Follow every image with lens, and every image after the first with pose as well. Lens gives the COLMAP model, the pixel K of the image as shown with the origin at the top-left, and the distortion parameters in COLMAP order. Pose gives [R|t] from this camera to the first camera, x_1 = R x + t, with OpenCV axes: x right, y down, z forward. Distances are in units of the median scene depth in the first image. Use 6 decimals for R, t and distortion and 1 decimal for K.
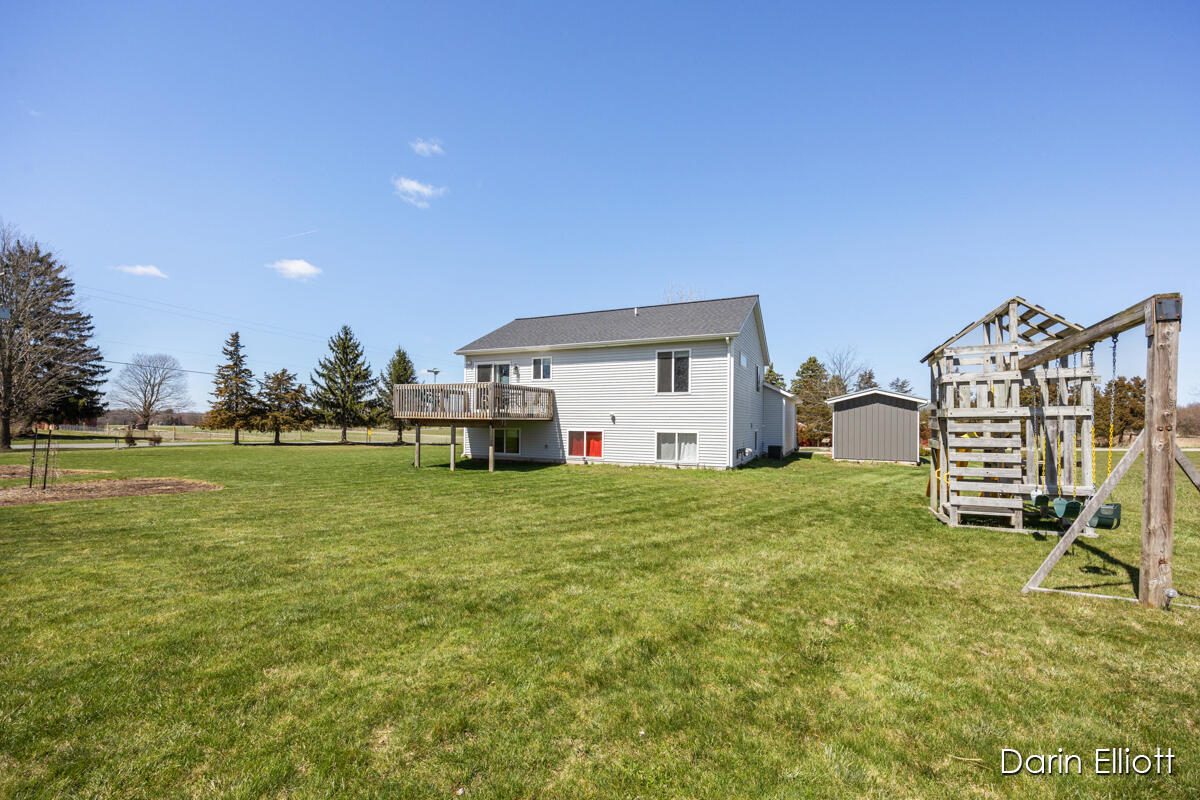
lens RADIAL K [[479.8, 0, 597.1], [0, 479.8, 417.0], [0, 0, 1]] dist [-0.002612, -0.000175]
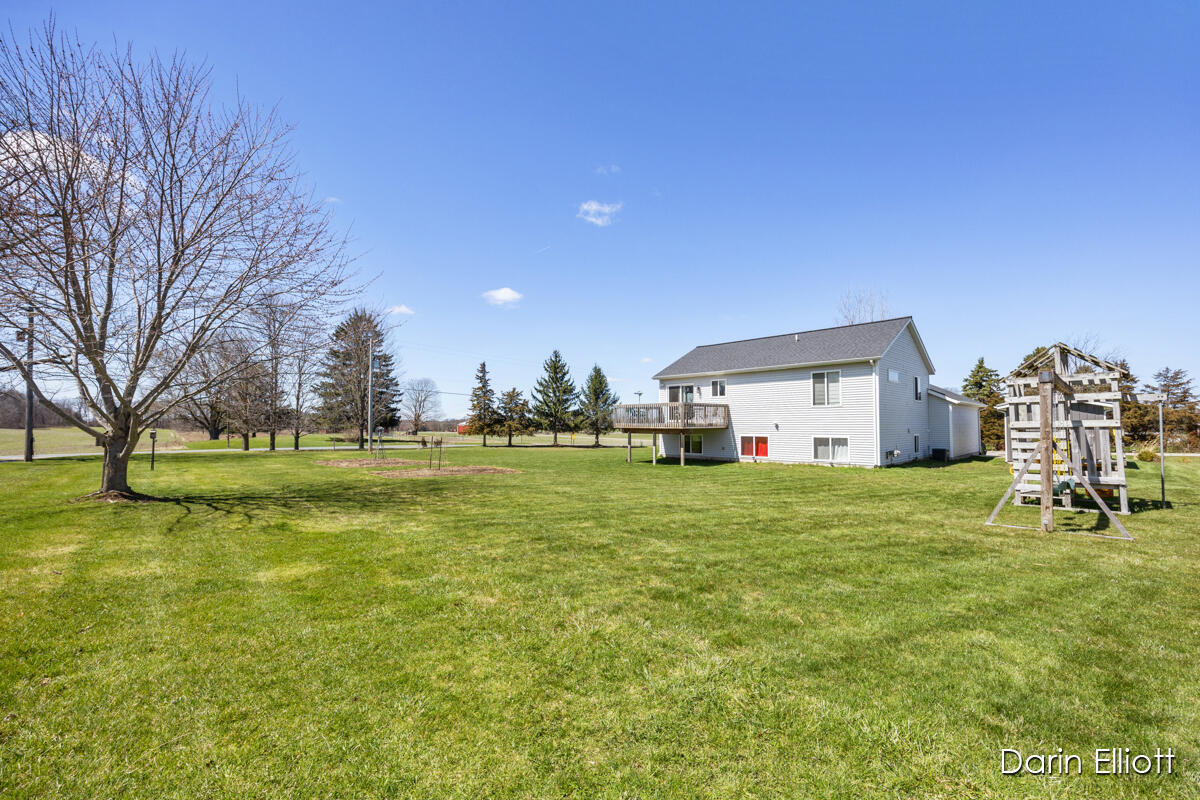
lens RADIAL K [[479.8, 0, 597.1], [0, 479.8, 417.0], [0, 0, 1]] dist [-0.002612, -0.000175]
pose [[0.933509, -0.018299, -0.358087, 0.017019], [0.016052, 0.999828, -0.009248, -0.006801], [0.358195, 0.002885, 0.933642, -0.135668]]
